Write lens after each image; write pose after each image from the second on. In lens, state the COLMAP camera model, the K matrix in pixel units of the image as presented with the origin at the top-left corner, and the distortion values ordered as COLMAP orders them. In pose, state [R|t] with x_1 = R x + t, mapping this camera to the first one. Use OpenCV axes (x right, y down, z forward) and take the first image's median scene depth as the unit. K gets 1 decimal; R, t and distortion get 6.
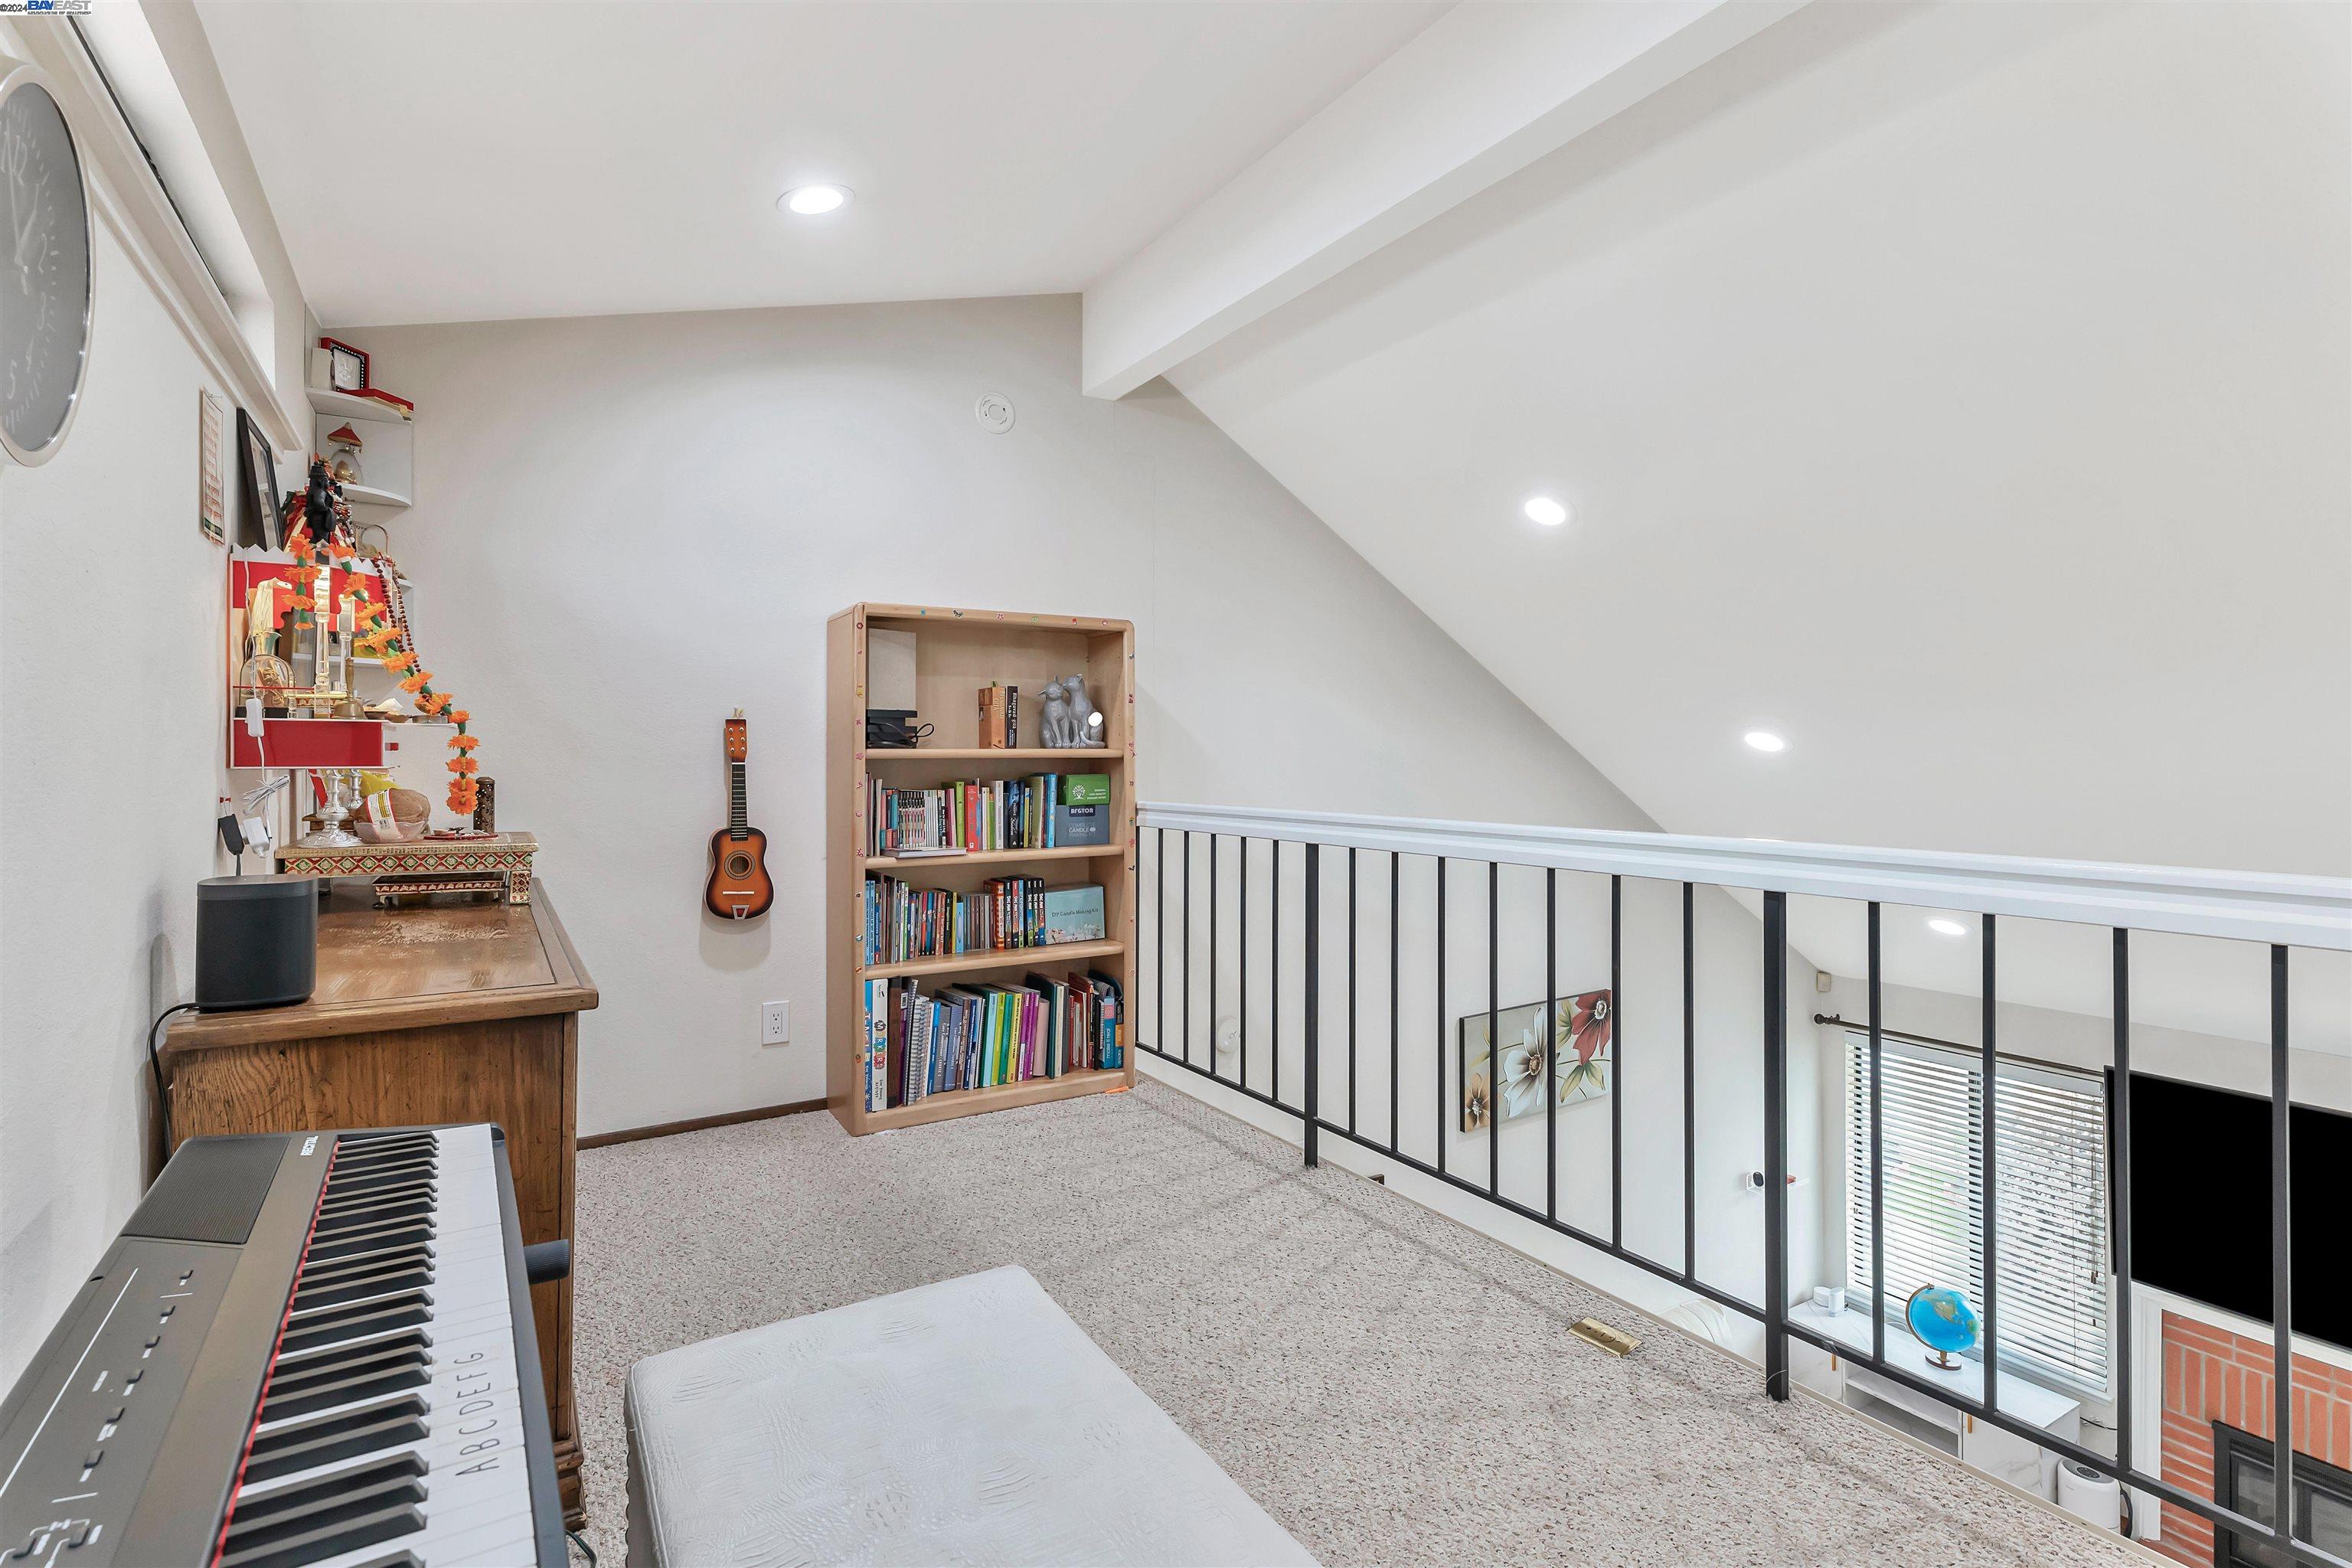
lens RADIAL K [[1093.4, 0, 1178.4], [0, 1093.4, 756.0], [0, 0, 1]] dist [0.004142, -0.001655]
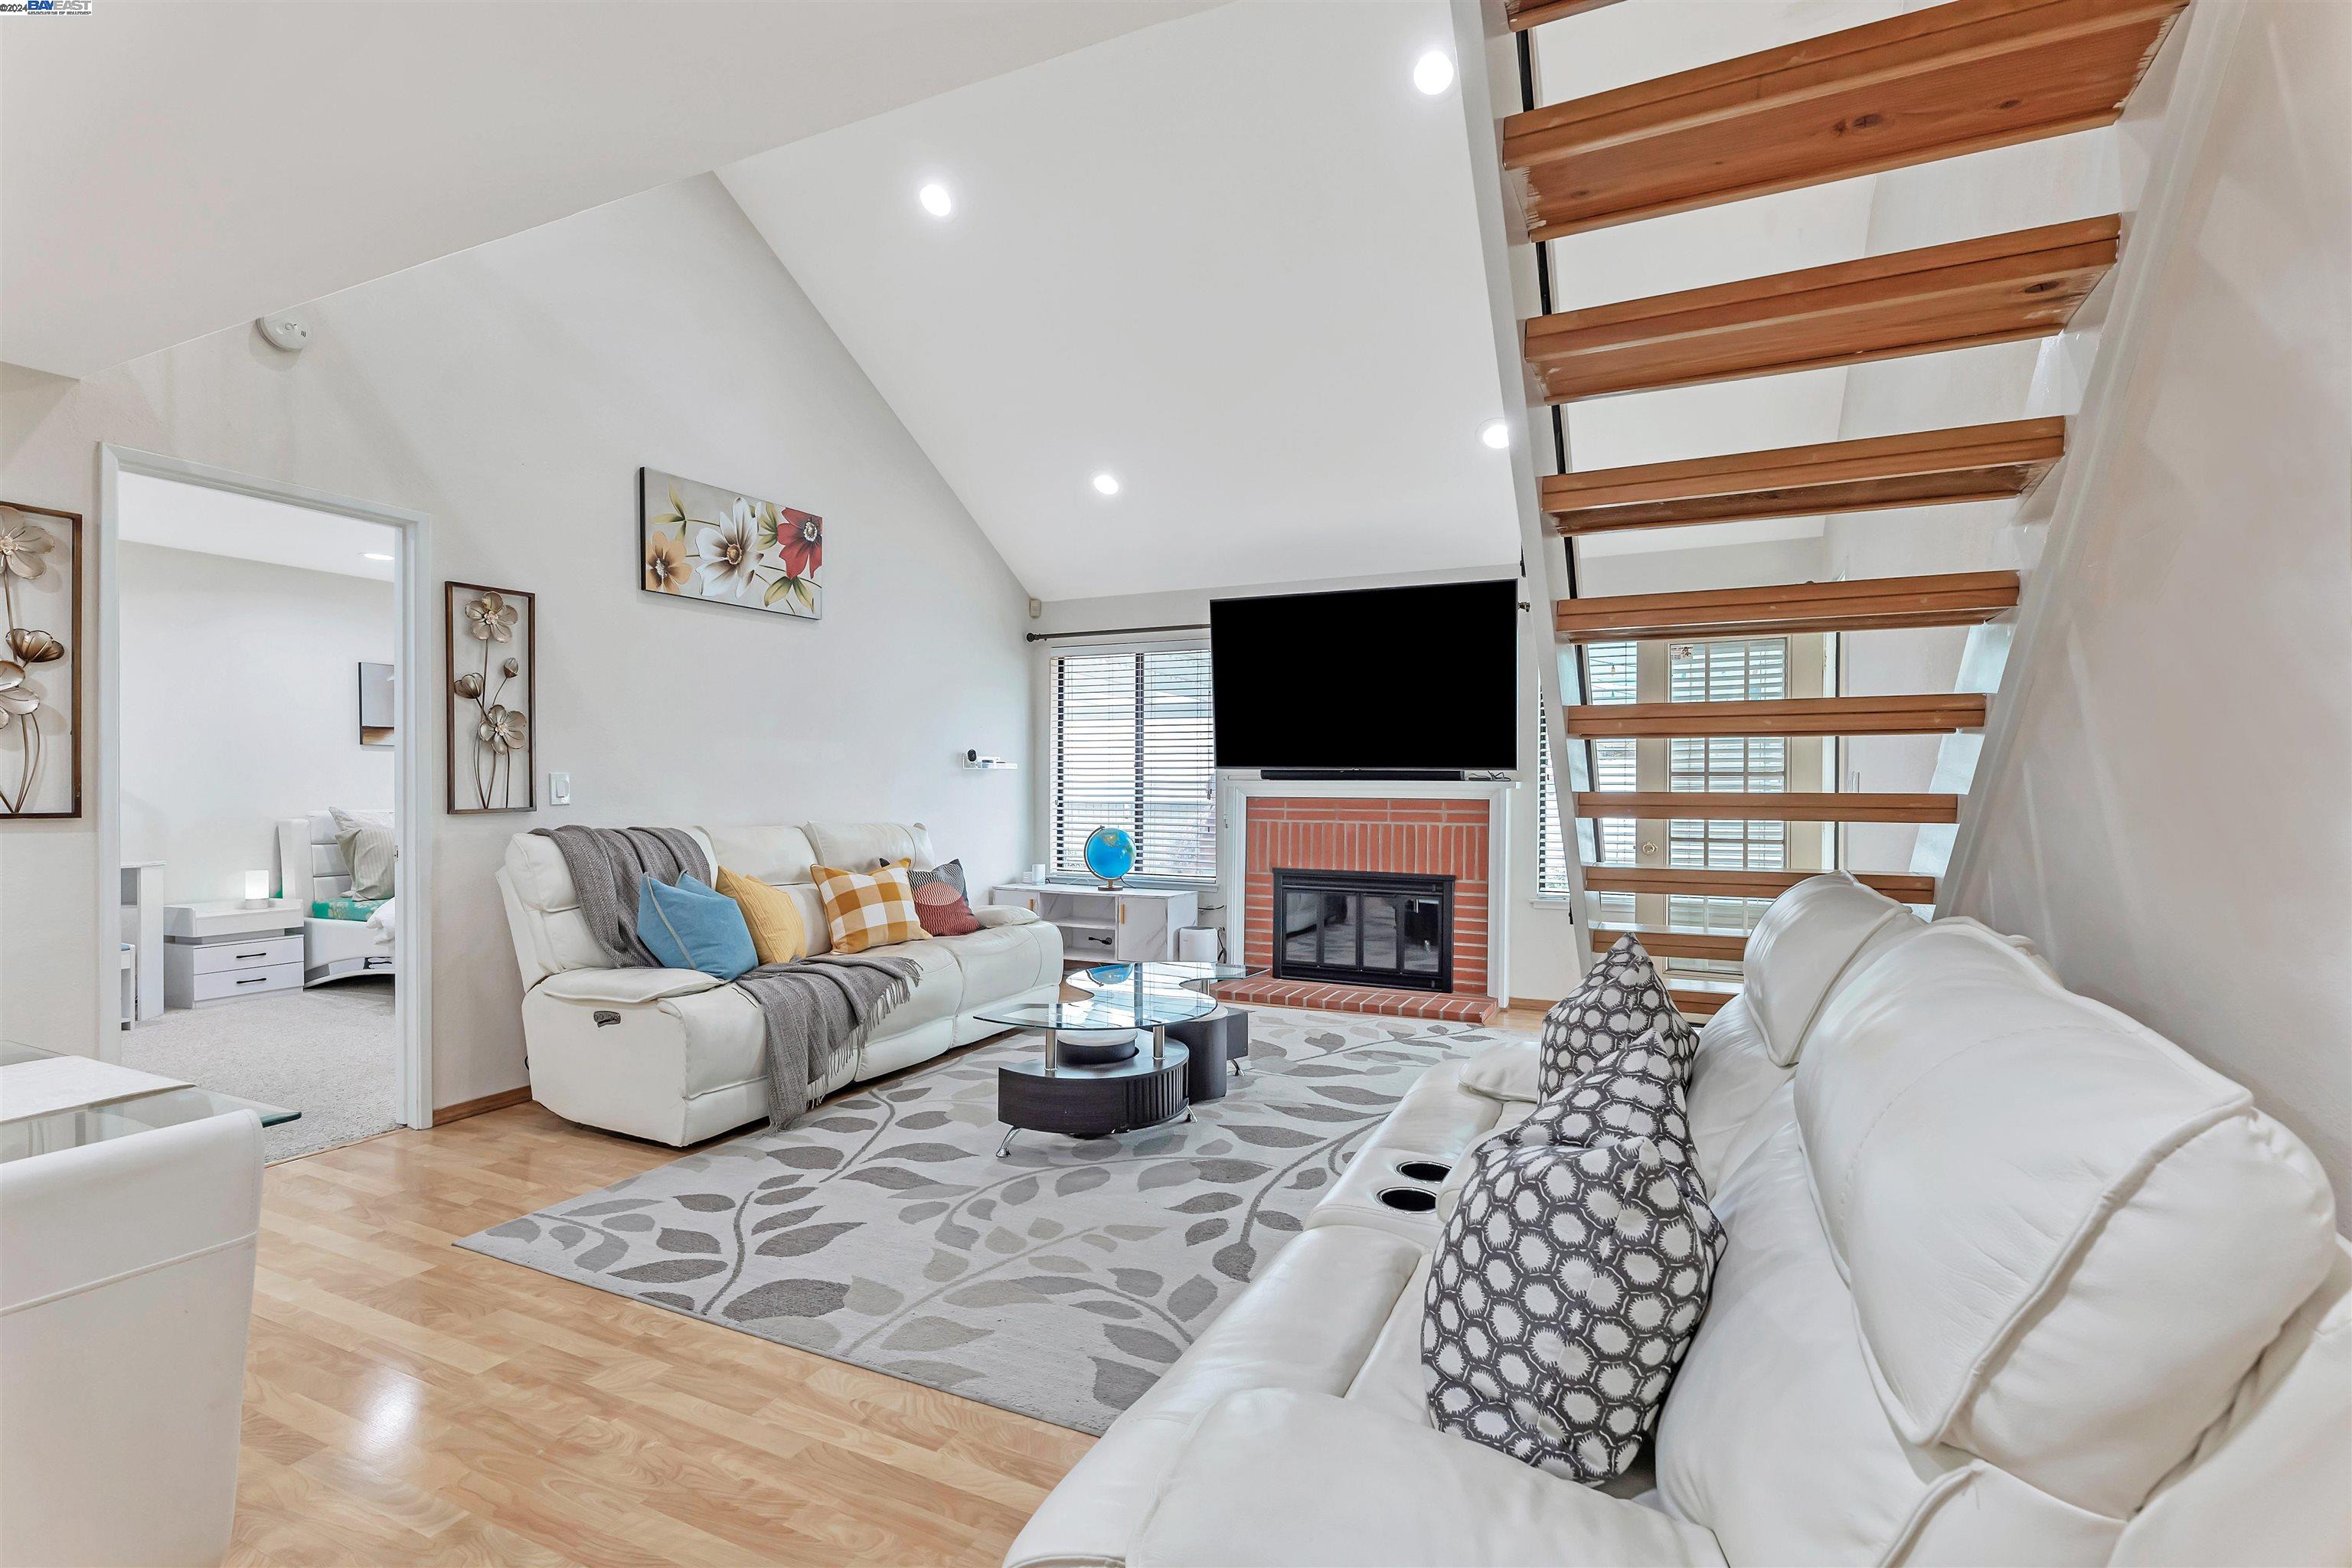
lens RADIAL K [[1093.4, 0, 1184.6], [0, 1093.4, 793.4], [0, 0, 1]] dist [0.004142, -0.001655]
pose [[0.842724, 0.000394, 0.538346, 0.138835], [-0.008585, 0.999882, 0.012708, 0.484181], [-0.538278, -0.015332, 0.842628, -0.050572]]
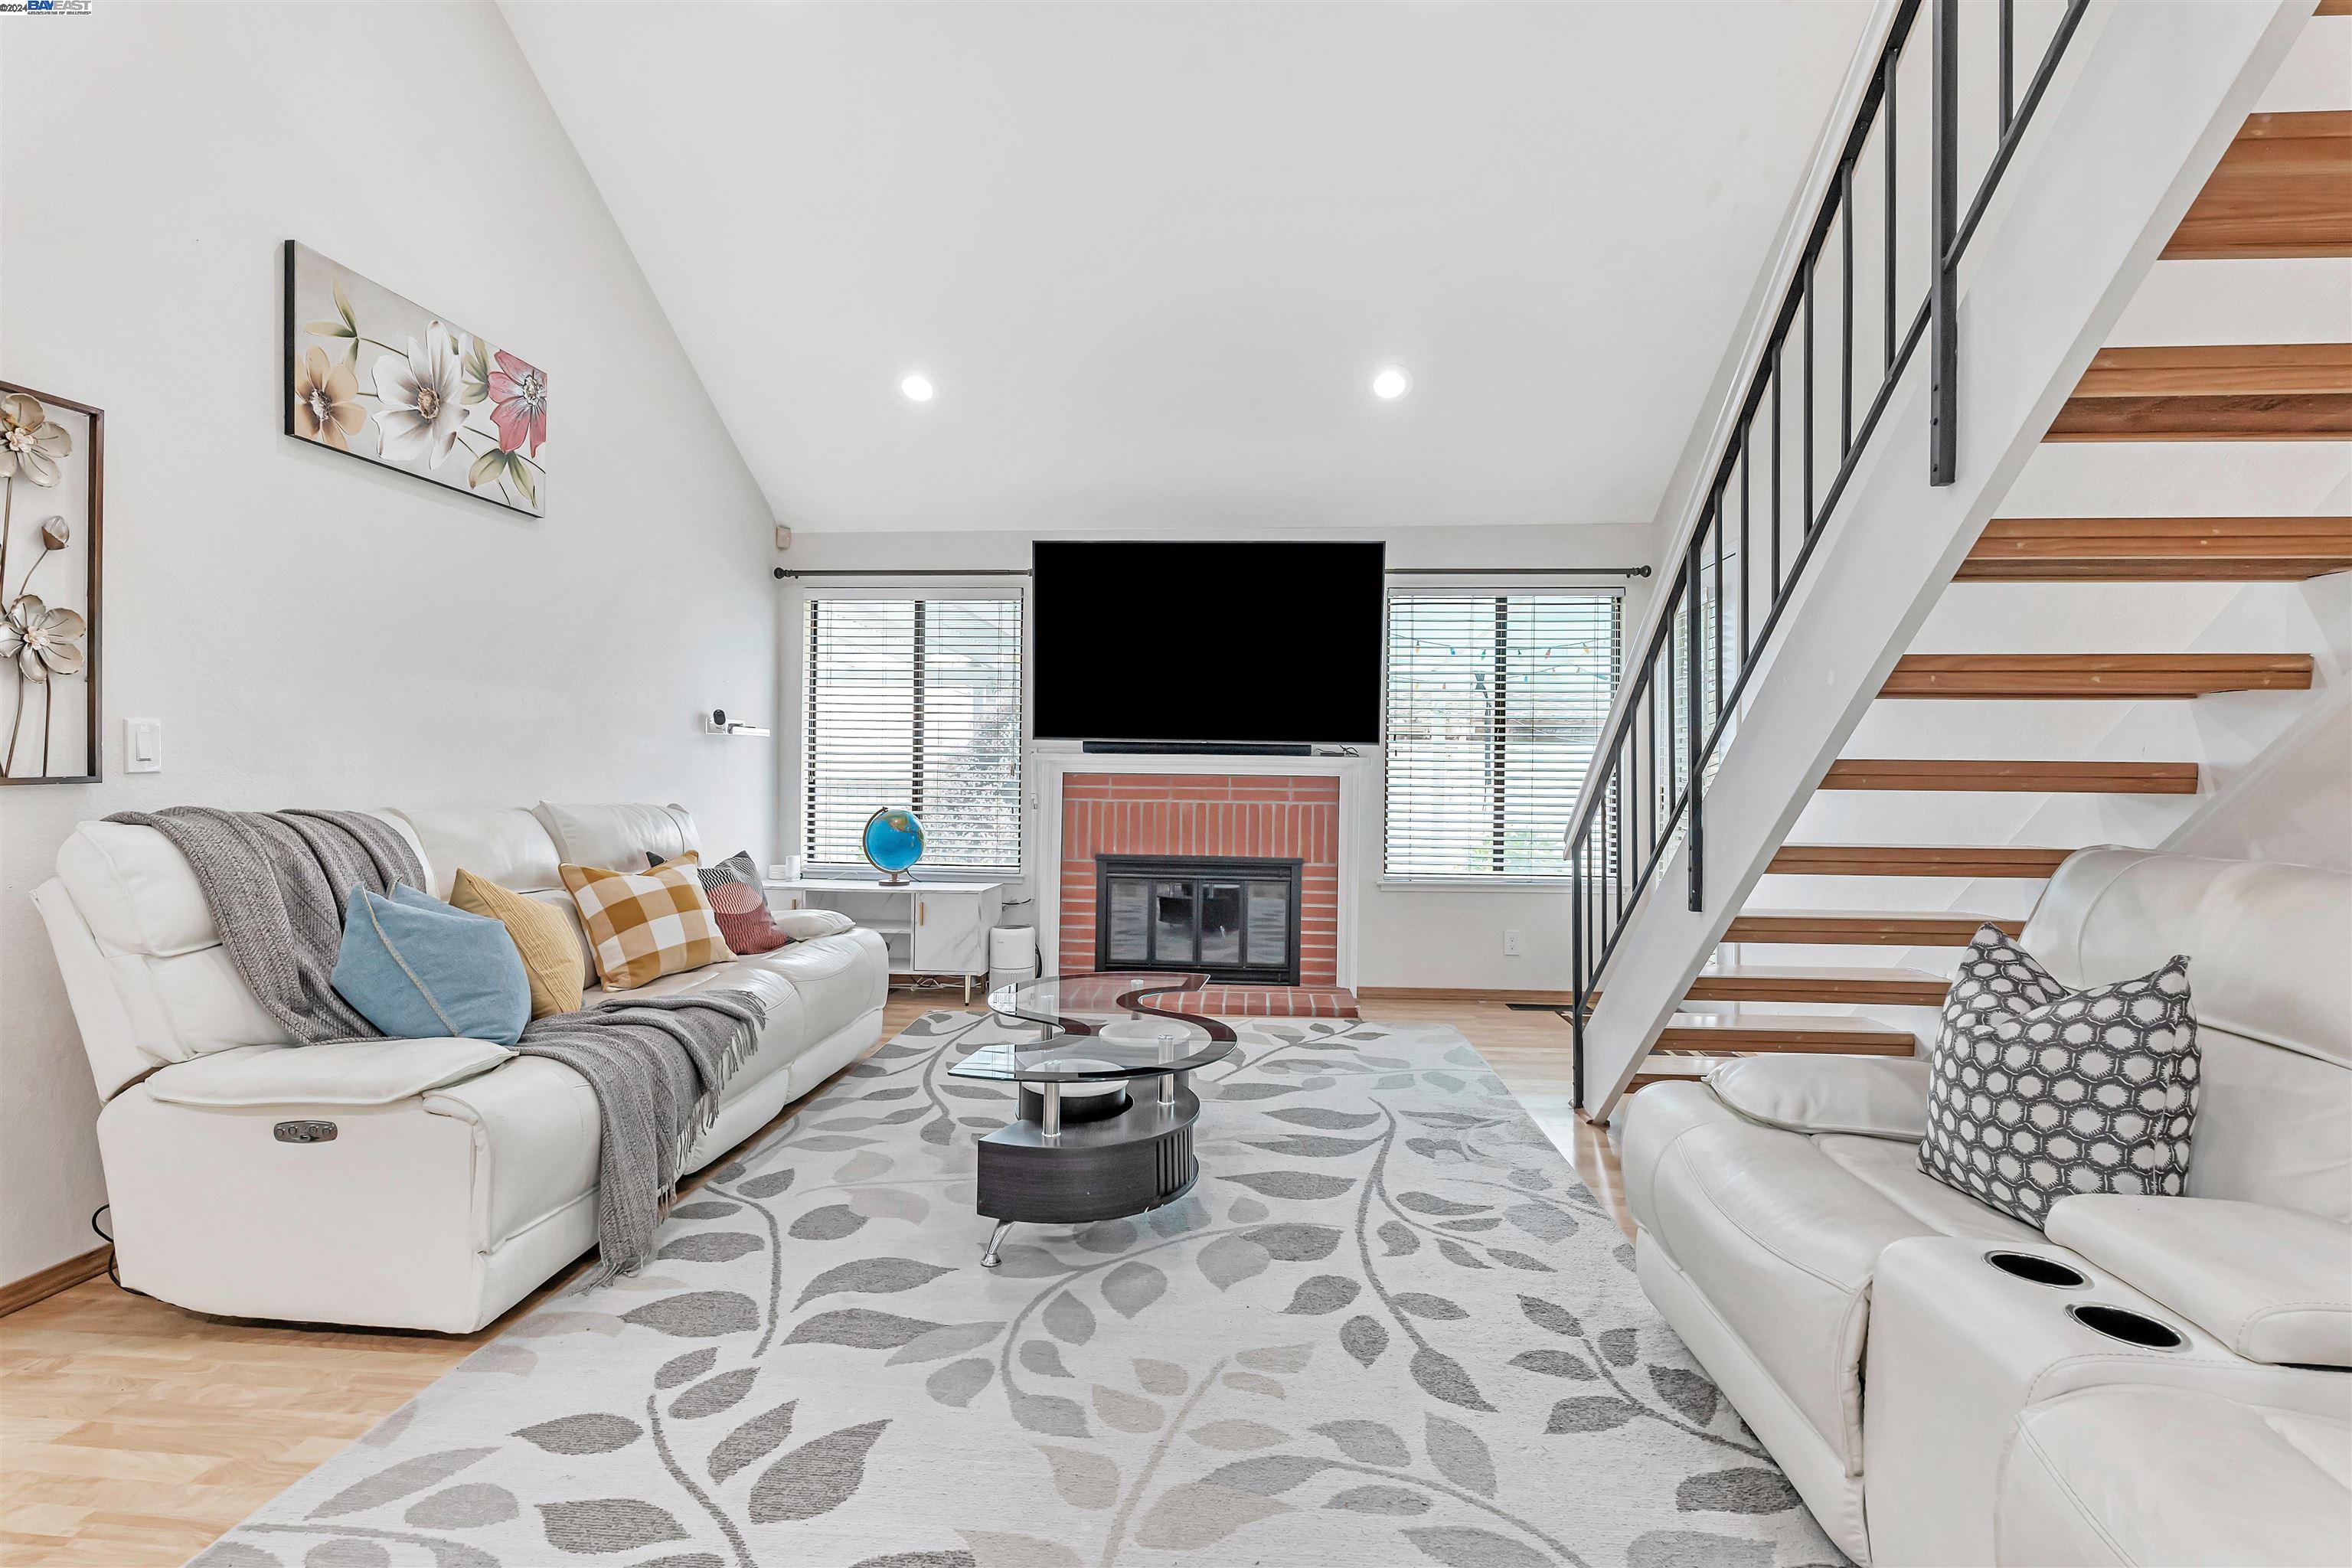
lens RADIAL K [[1093.4, 0, 1181.9], [0, 1093.4, 774.2], [0, 0, 1]] dist [0.004142, -0.001655]
pose [[0.589996, 0.006323, 0.807382, 0.062096], [-0.018274, 0.999818, 0.005523, 0.497166], [-0.807199, -0.018013, 0.590004, 0.238595]]
